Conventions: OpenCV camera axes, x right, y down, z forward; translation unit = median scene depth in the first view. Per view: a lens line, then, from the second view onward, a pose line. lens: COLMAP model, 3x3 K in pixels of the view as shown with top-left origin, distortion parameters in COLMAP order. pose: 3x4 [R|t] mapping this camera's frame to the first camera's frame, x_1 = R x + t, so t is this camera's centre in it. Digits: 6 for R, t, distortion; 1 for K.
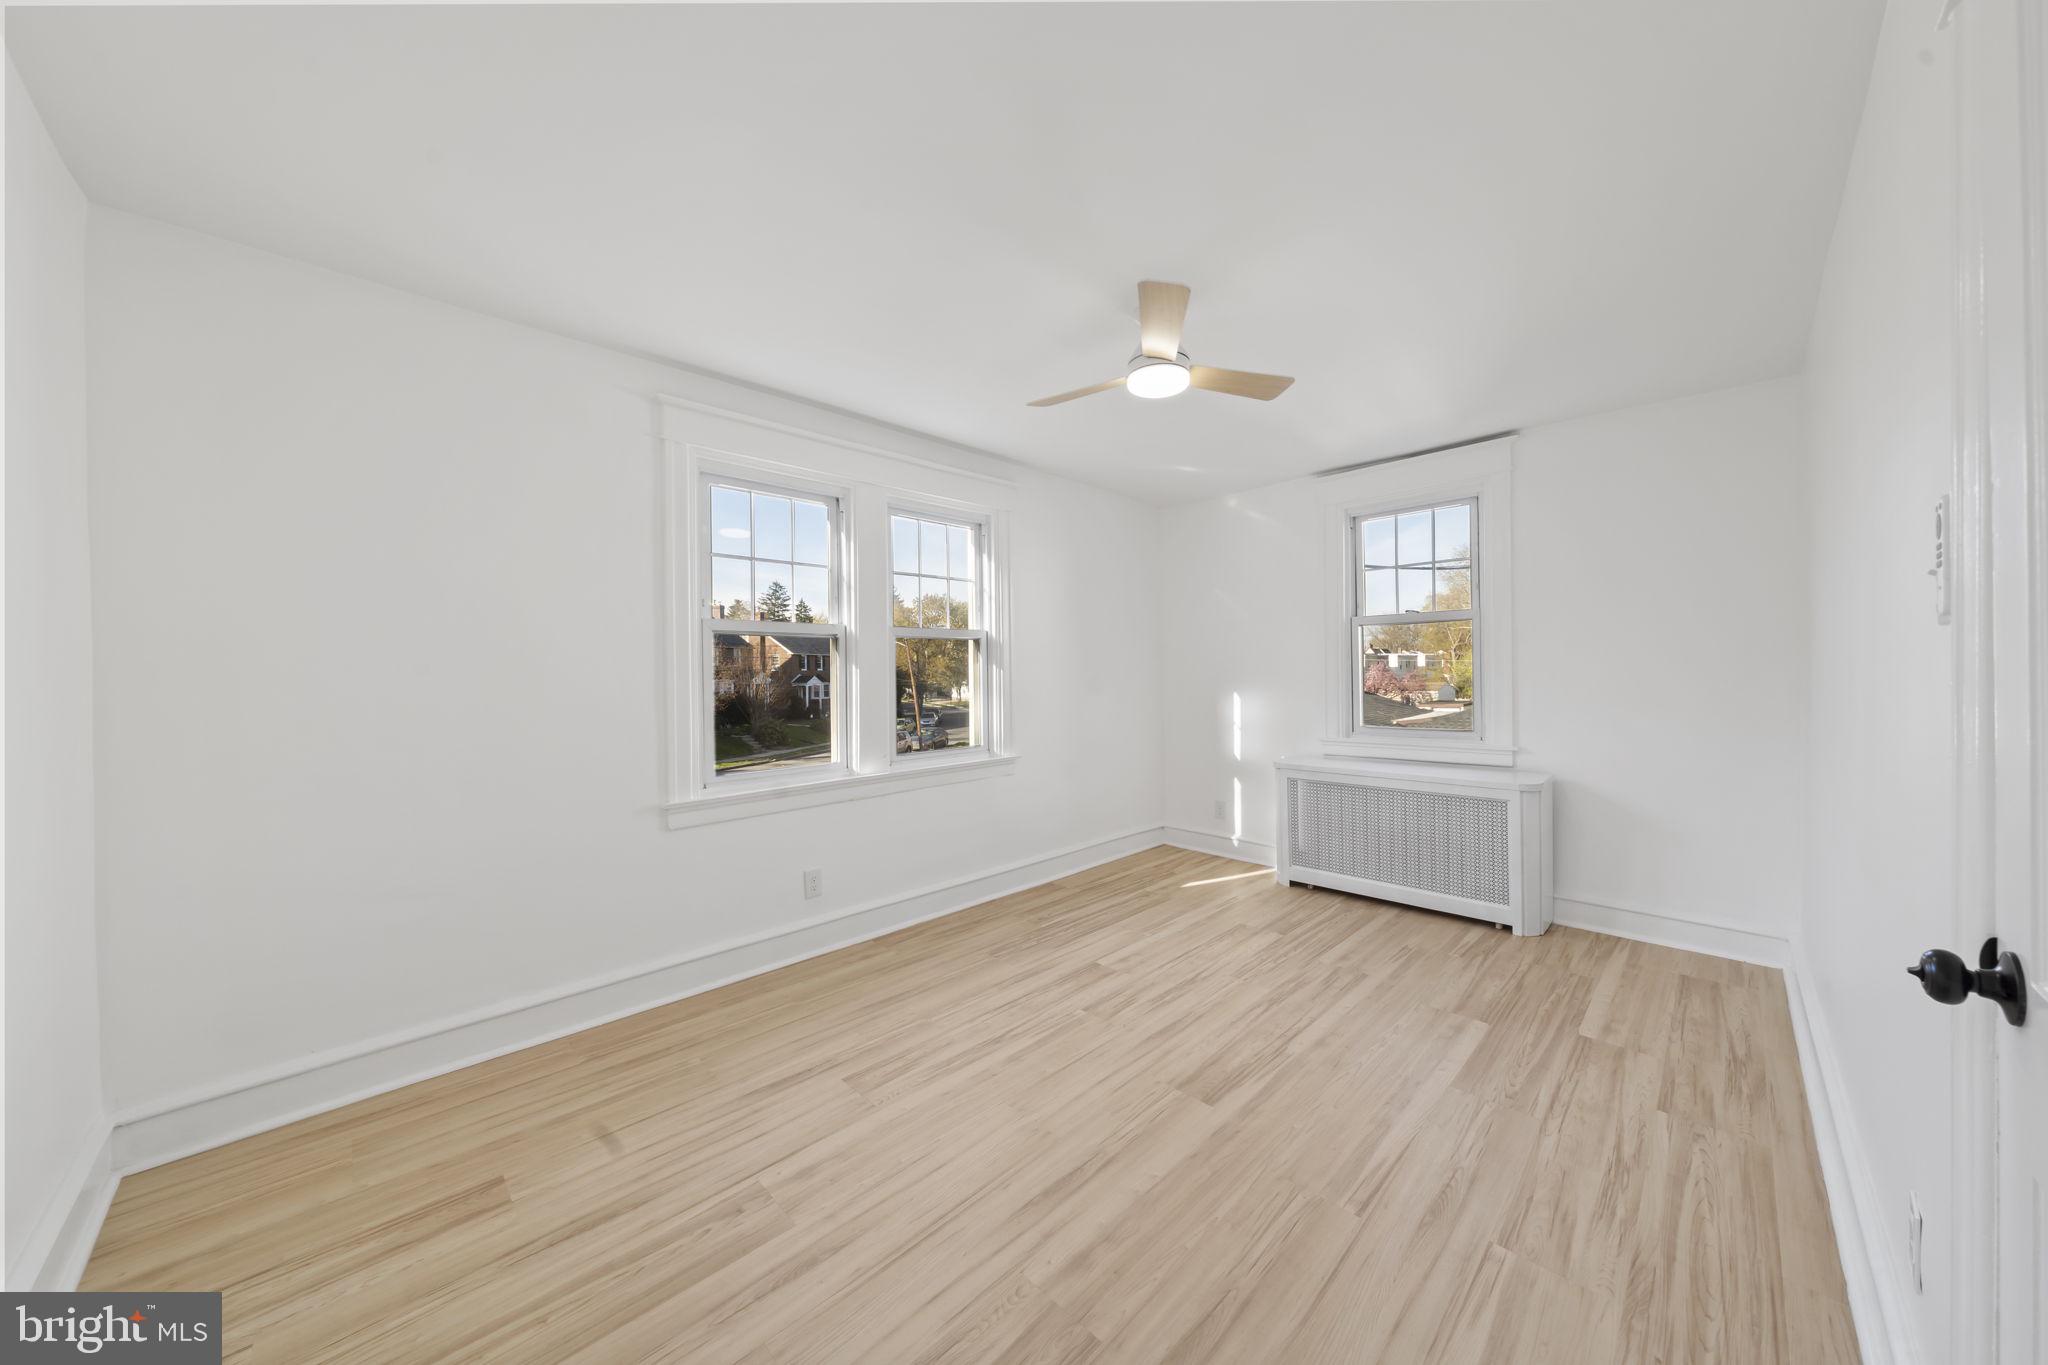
lens RADIAL K [[712.7, 0, 1049.1], [0, 712.7, 677.5], [0, 0, 1]] dist [-0.002483, -0.000546]
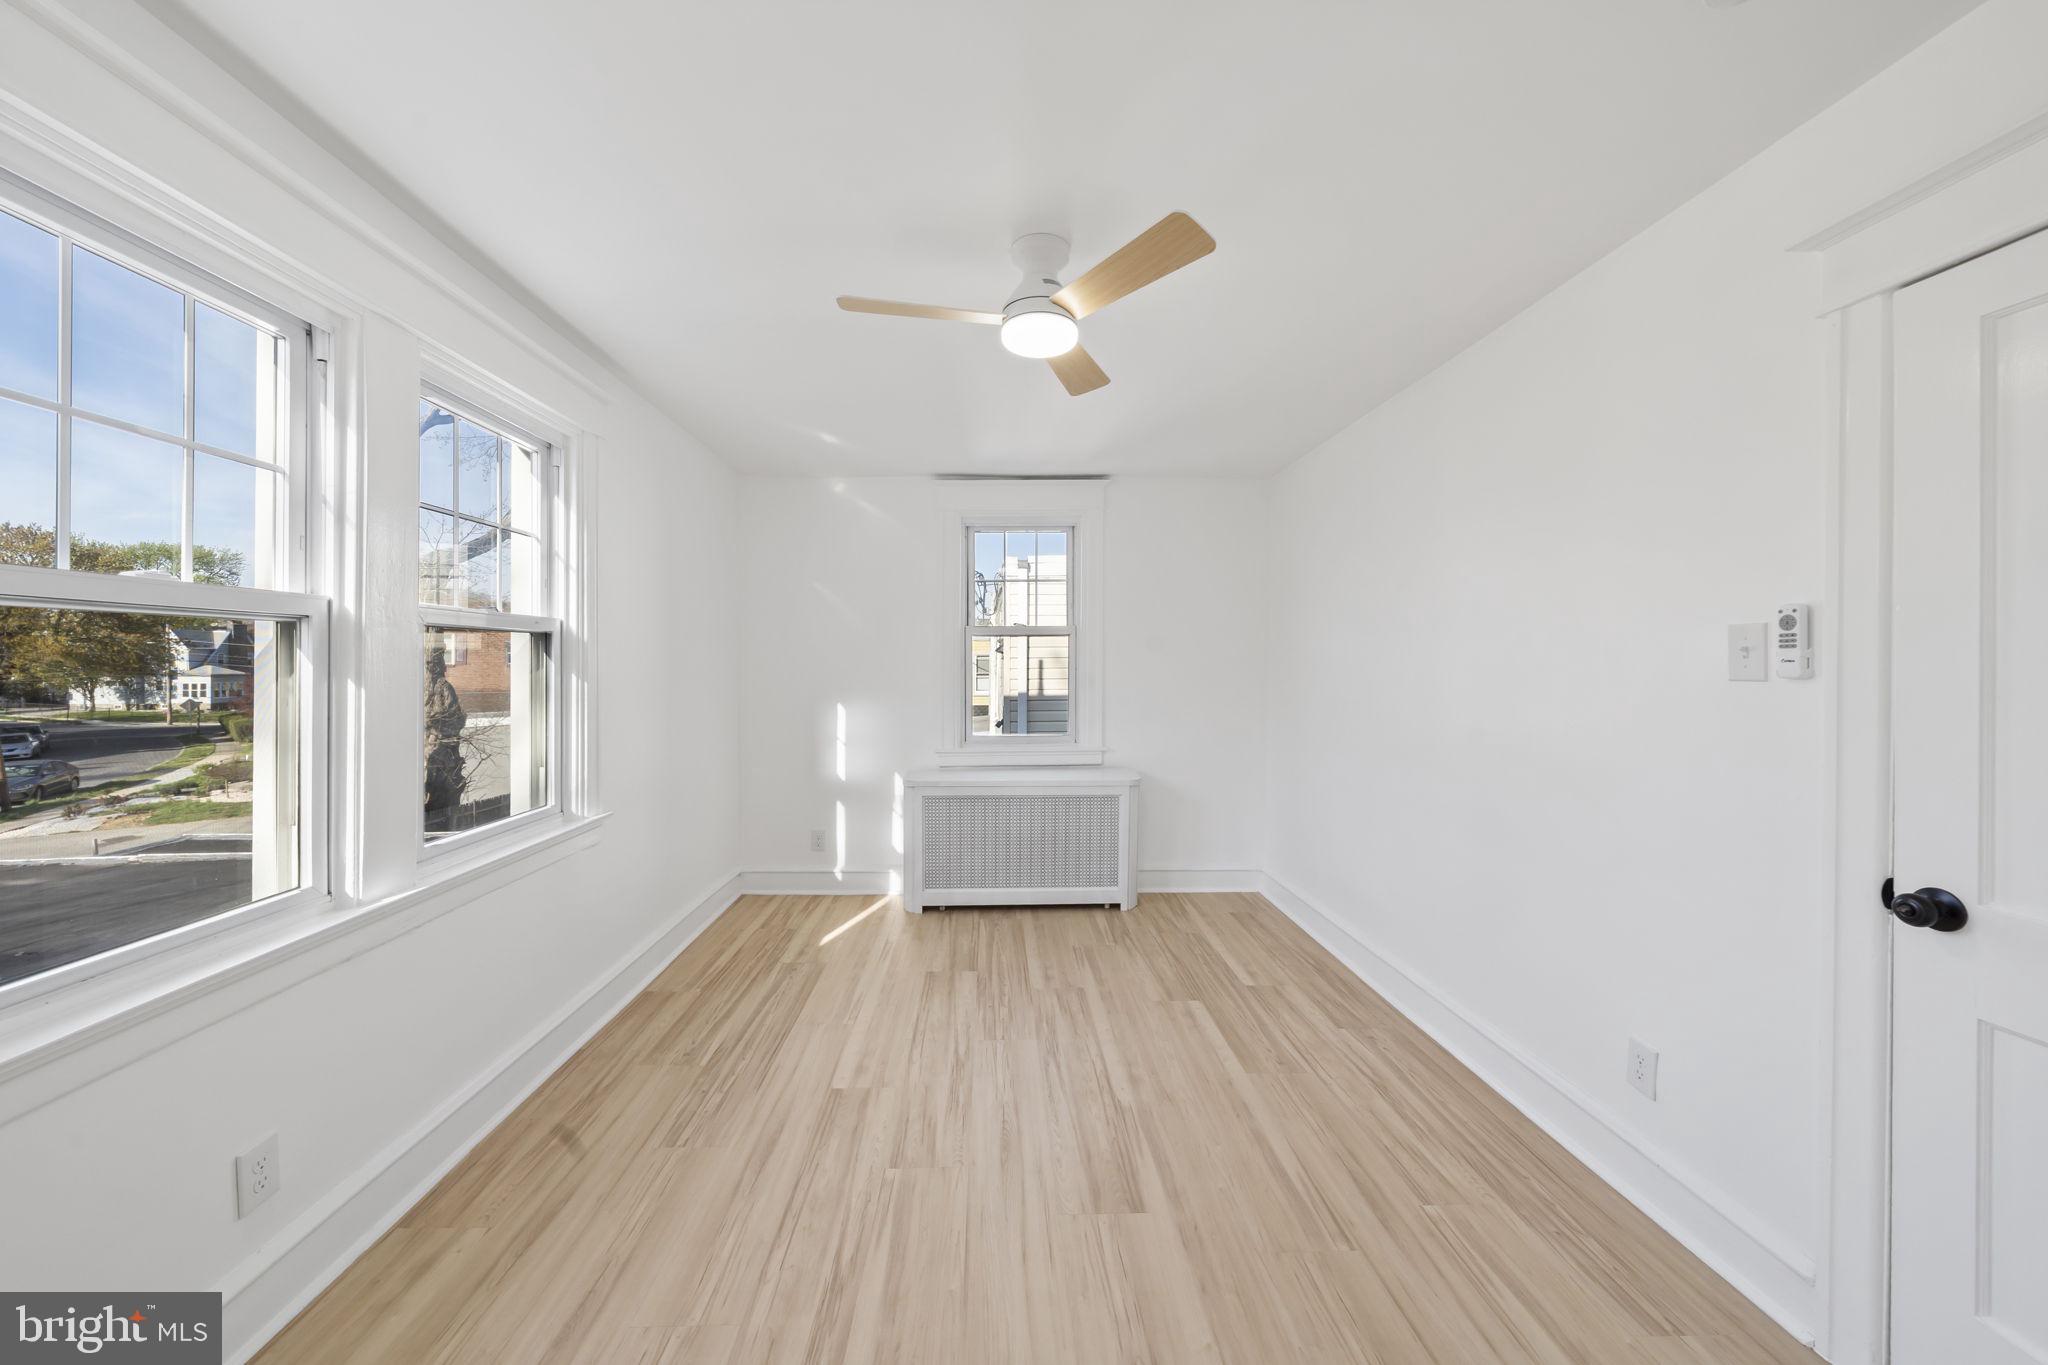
lens RADIAL K [[712.7, 0, 1032.1], [0, 712.7, 665.9], [0, 0, 1]] dist [-0.002483, -0.000546]
pose [[0.685023, 0.011595, 0.728429, -0.290536], [-0.004503, 0.999922, -0.011682, -0.022293], [-0.728507, 0.004722, 0.685022, 0.306811]]
